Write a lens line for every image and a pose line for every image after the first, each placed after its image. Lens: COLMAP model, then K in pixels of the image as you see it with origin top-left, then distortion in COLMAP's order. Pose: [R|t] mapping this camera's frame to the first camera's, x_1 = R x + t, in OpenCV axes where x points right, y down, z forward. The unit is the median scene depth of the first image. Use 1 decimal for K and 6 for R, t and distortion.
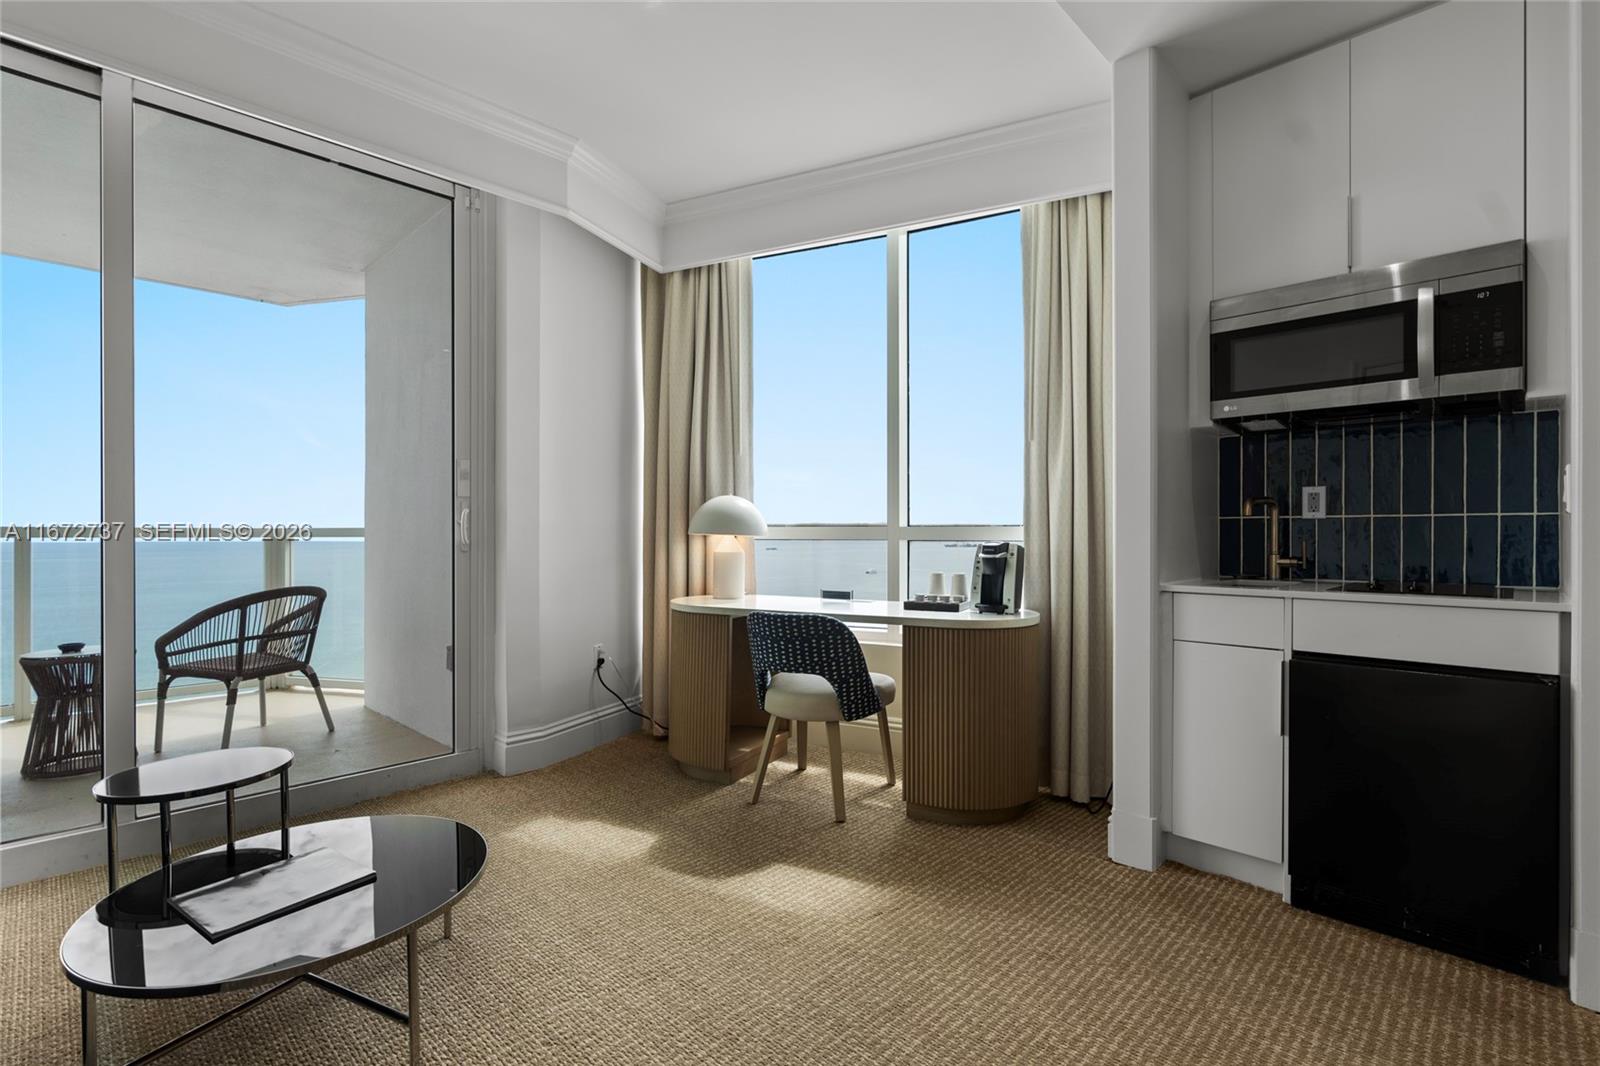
lens RADIAL K [[745.9, 0, 794.7], [0, 745.9, 534.0], [0, 0, 1]] dist [-0.003086, 0.000824]
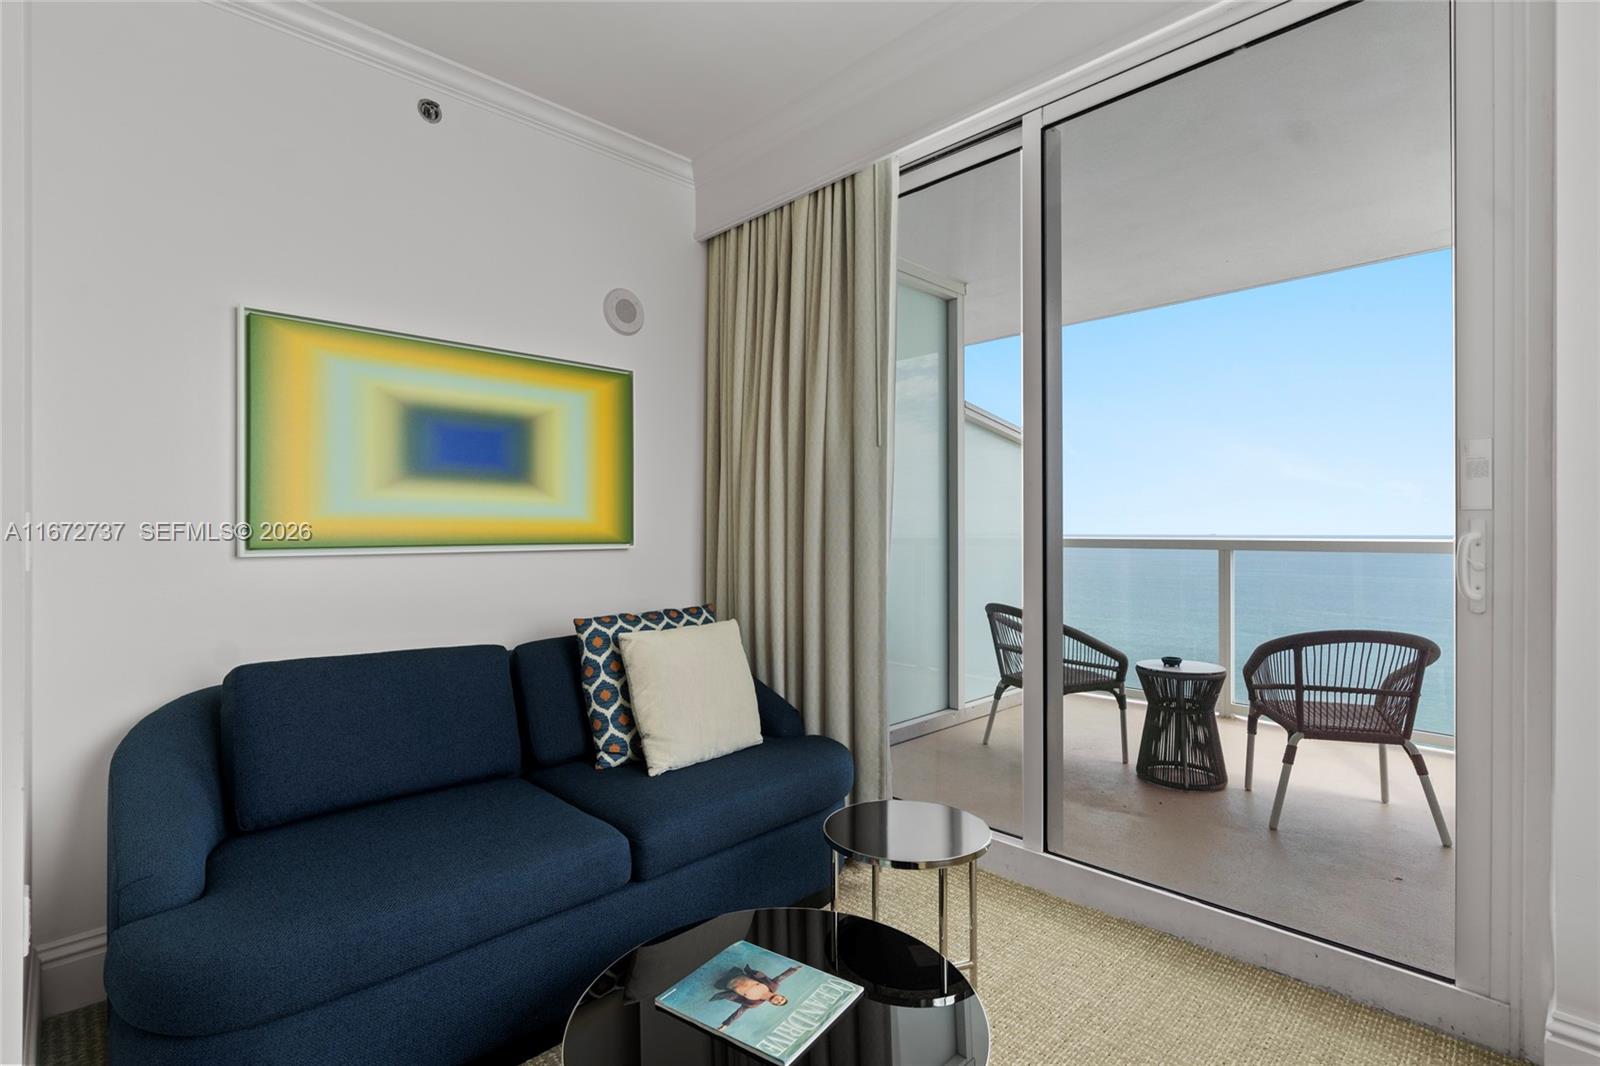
lens RADIAL K [[745.9, 0, 808.9], [0, 745.9, 537.8], [0, 0, 1]] dist [-0.003086, 0.000824]
pose [[-0.011796, 0.006049, -0.999912, 0.081183], [0.004538, 0.999972, 0.005996, -0.032578], [0.999920, -0.004467, -0.011823, 0.570378]]
